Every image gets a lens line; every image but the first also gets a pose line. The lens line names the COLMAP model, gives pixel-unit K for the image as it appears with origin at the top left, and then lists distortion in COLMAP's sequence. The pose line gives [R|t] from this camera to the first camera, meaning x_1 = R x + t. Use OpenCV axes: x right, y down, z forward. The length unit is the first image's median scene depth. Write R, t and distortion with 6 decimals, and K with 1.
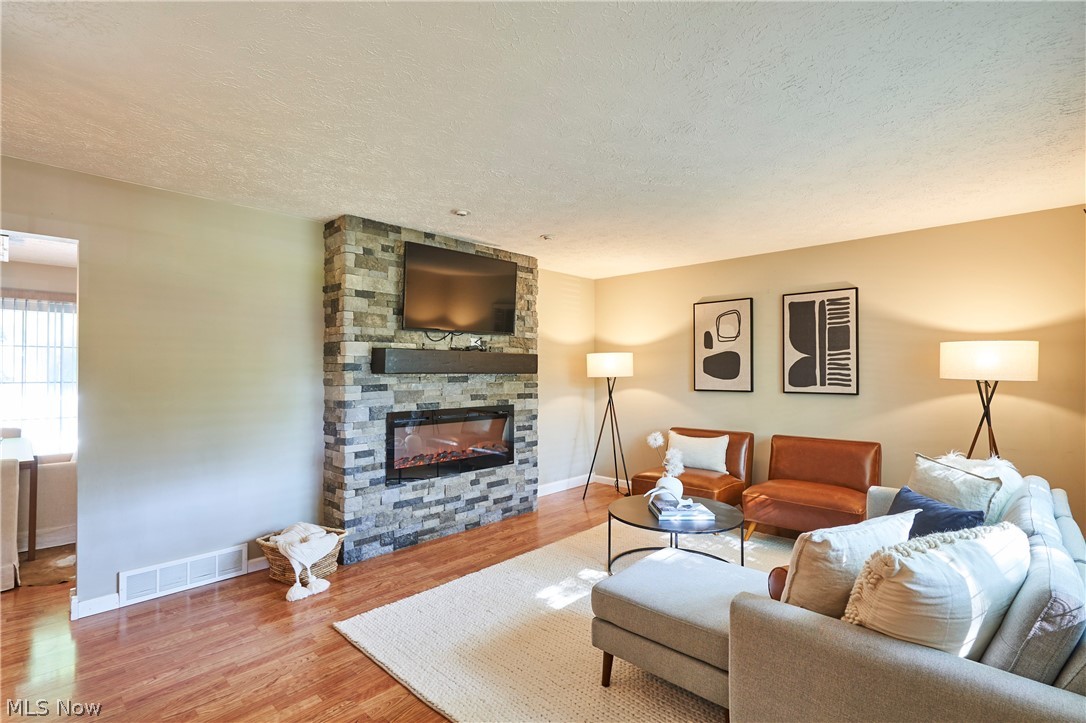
lens RADIAL K [[501.2, 0, 543.6], [0, 501.2, 365.7], [0, 0, 1]] dist [-0.000449, 0.000241]
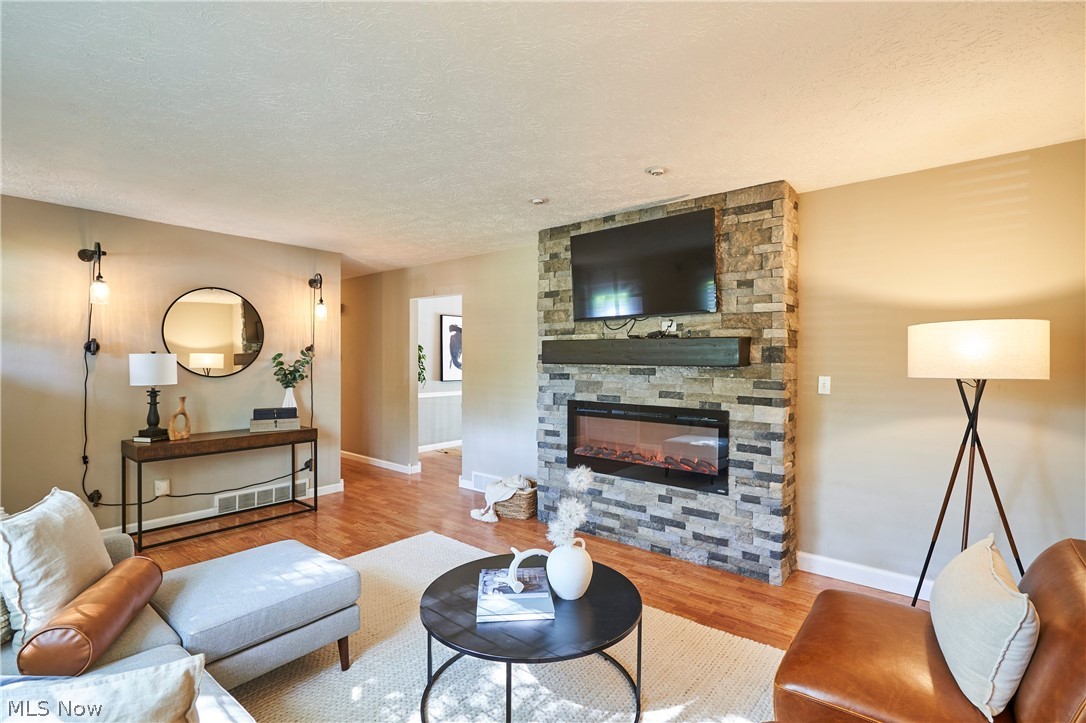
lens RADIAL K [[501.2, 0, 543.6], [0, 501.2, 365.7], [0, 0, 1]] dist [-0.000449, 0.000241]
pose [[0.076563, 0.012478, -0.996987, 0.604060], [0.004370, 0.999908, 0.012851, 0.004608], [0.997055, -0.005340, 0.076502, 0.684235]]
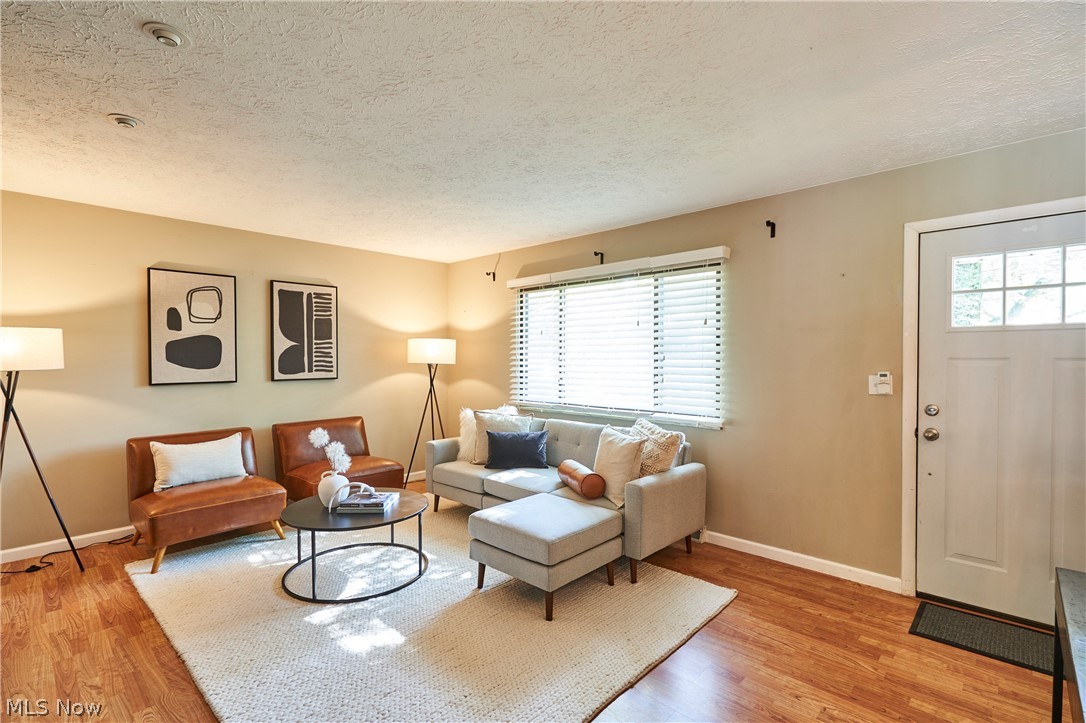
lens RADIAL K [[501.2, 0, 543.6], [0, 501.2, 365.7], [0, 0, 1]] dist [-0.000449, 0.000241]
pose [[0.003110, -0.016981, 0.999851, -0.938032], [-0.008470, 0.999820, 0.017007, 0.006285], [-0.999959, -0.008522, 0.002966, 0.888498]]
